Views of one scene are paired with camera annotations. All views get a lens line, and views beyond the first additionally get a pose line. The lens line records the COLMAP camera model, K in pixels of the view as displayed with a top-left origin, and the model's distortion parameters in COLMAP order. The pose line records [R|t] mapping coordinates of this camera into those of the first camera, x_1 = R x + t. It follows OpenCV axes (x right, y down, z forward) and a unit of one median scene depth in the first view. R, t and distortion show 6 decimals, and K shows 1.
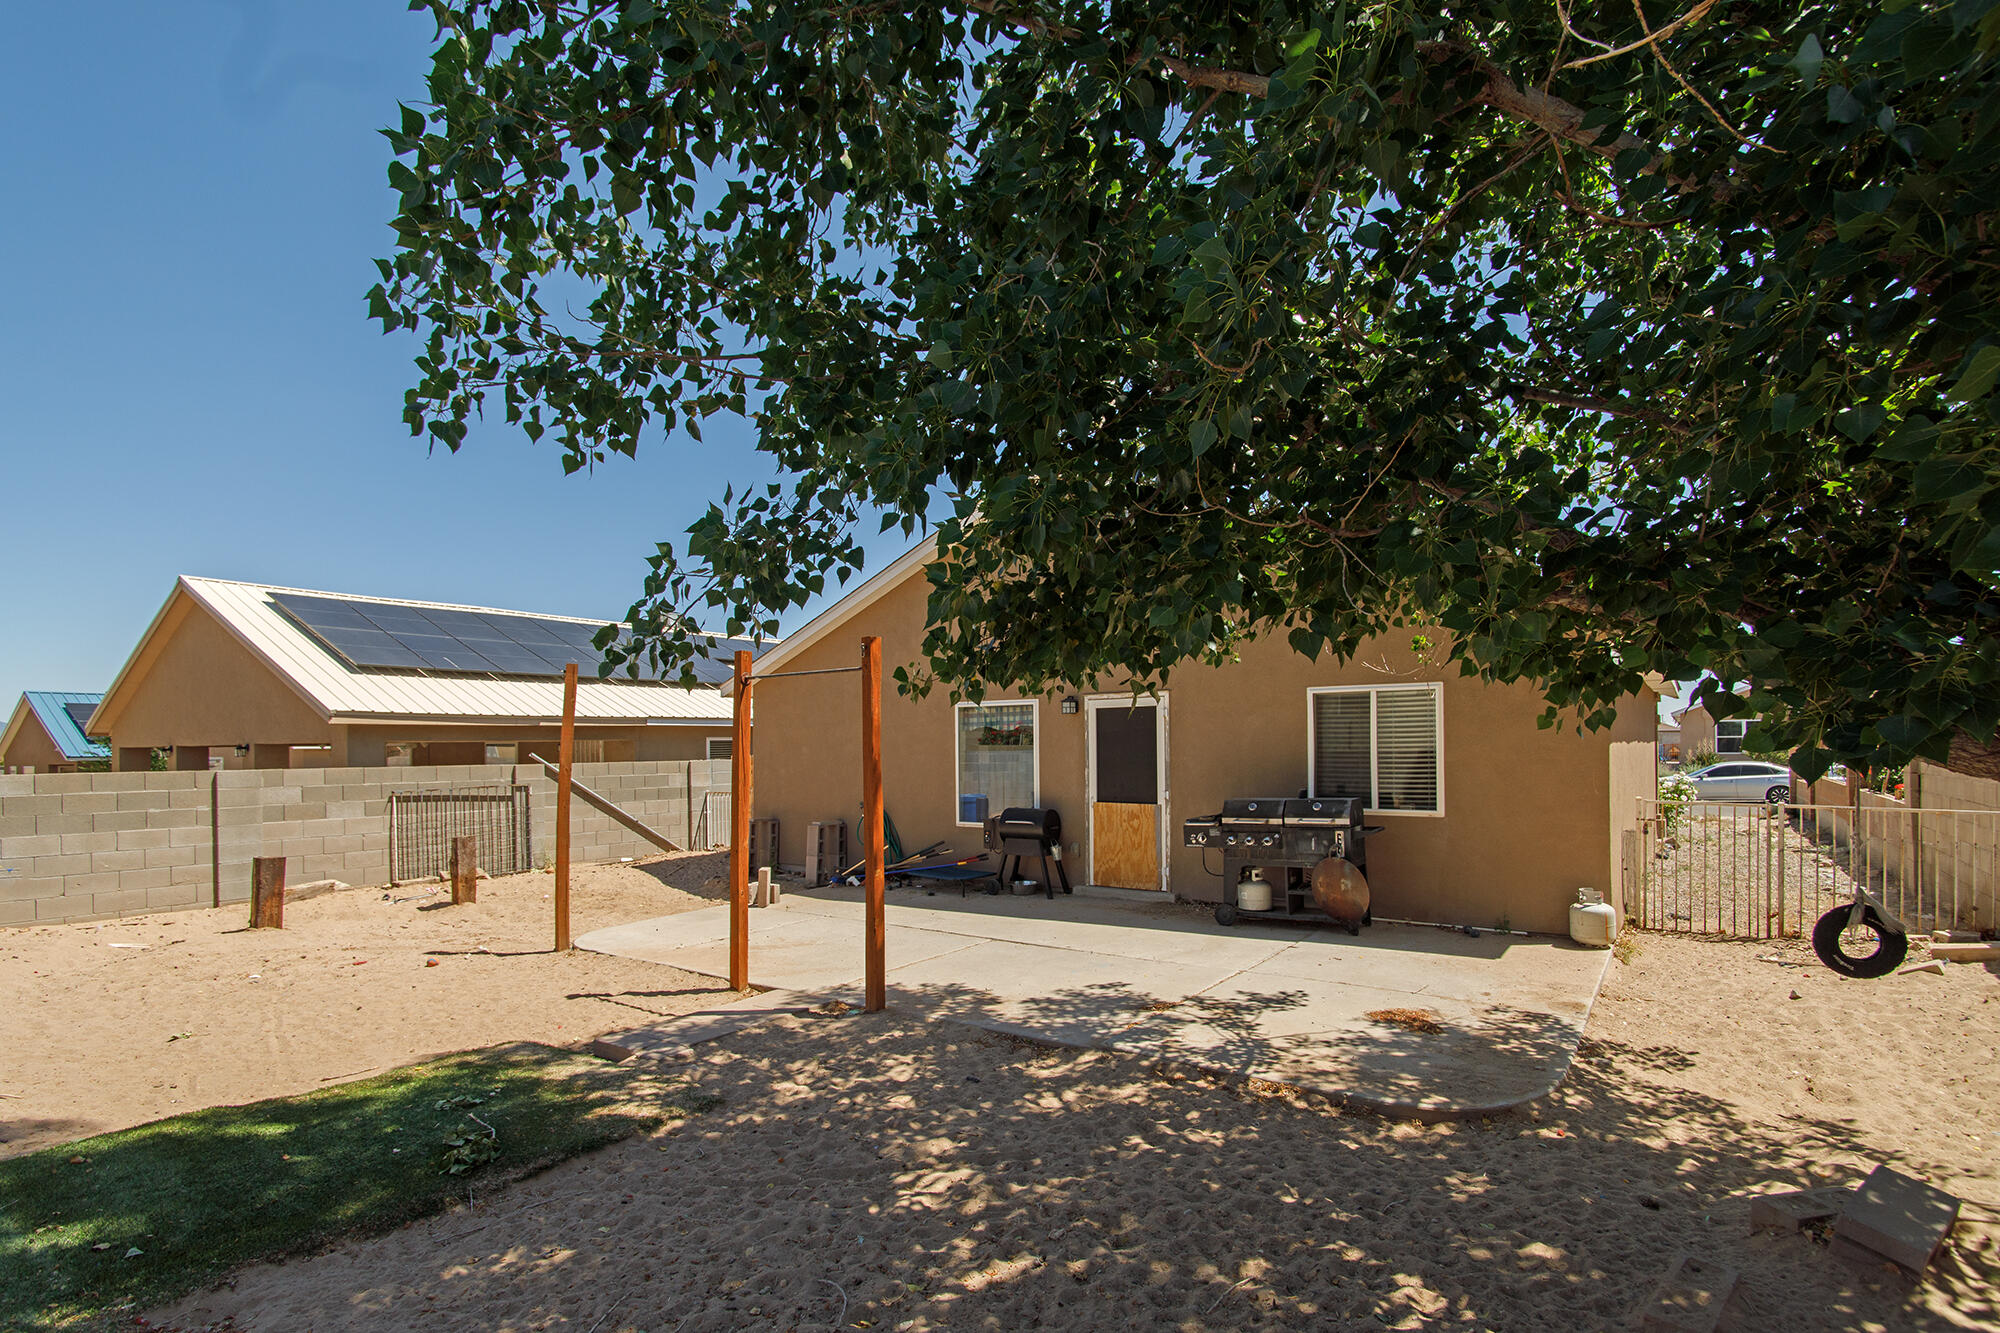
lens RADIAL K [[947.1, 0, 1003.5], [0, 947.1, 702.4], [0, 0, 1]] dist [0.027748, -0.000184]
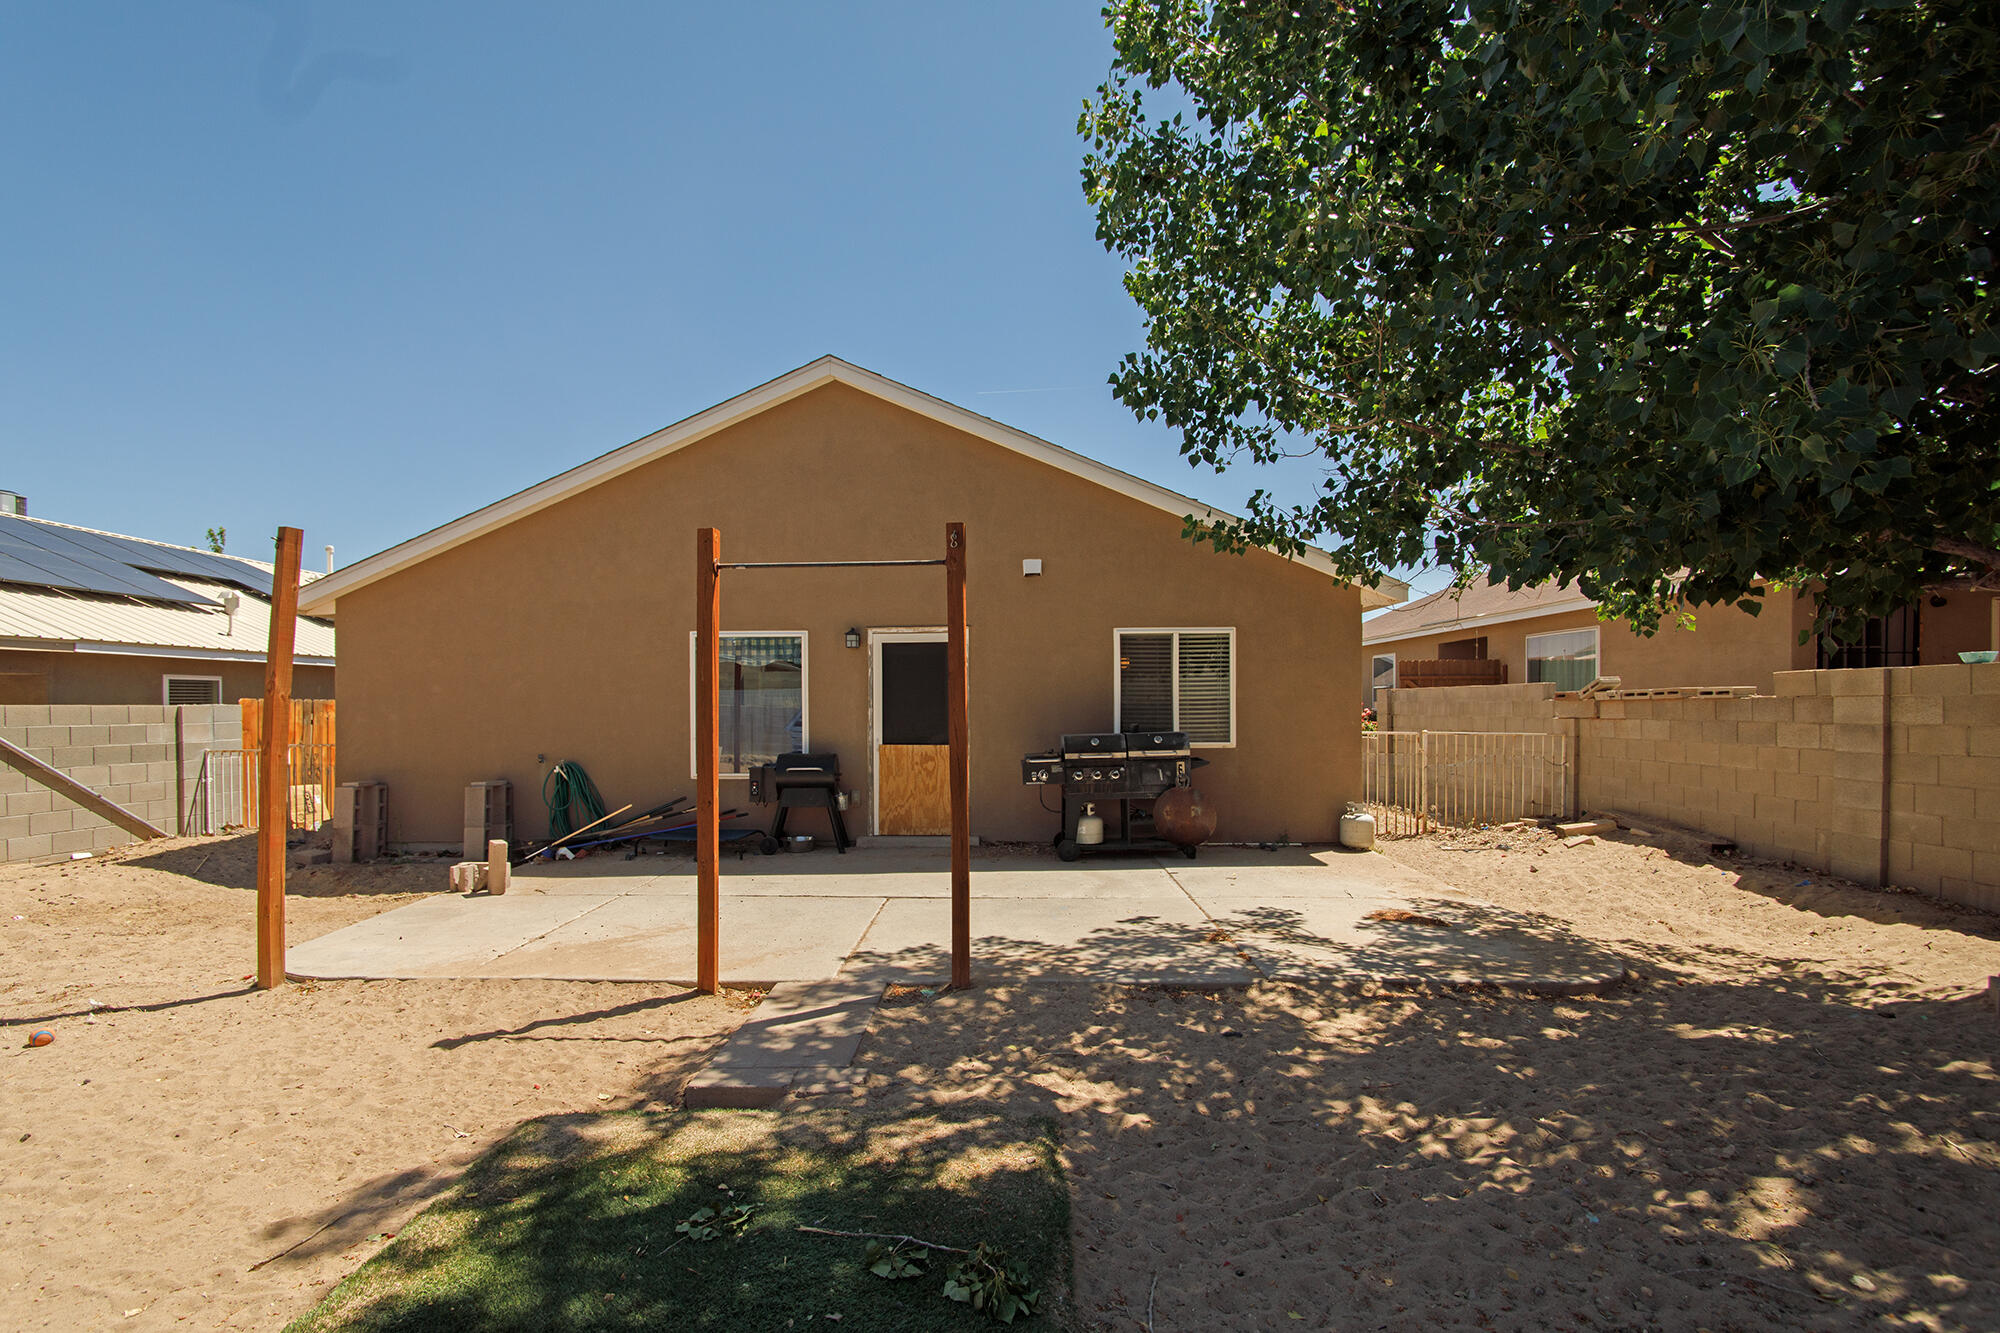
lens RADIAL K [[944.7, 0, 960.7], [0, 944.7, 658.2], [0, 0, 1]] dist [0.016704, -0.001558]
pose [[0.848052, 0.031766, 0.528960, -0.381533], [-0.028042, 0.999493, -0.015065, 0.038697], [-0.529171, -0.002057, 0.848513, 0.212457]]
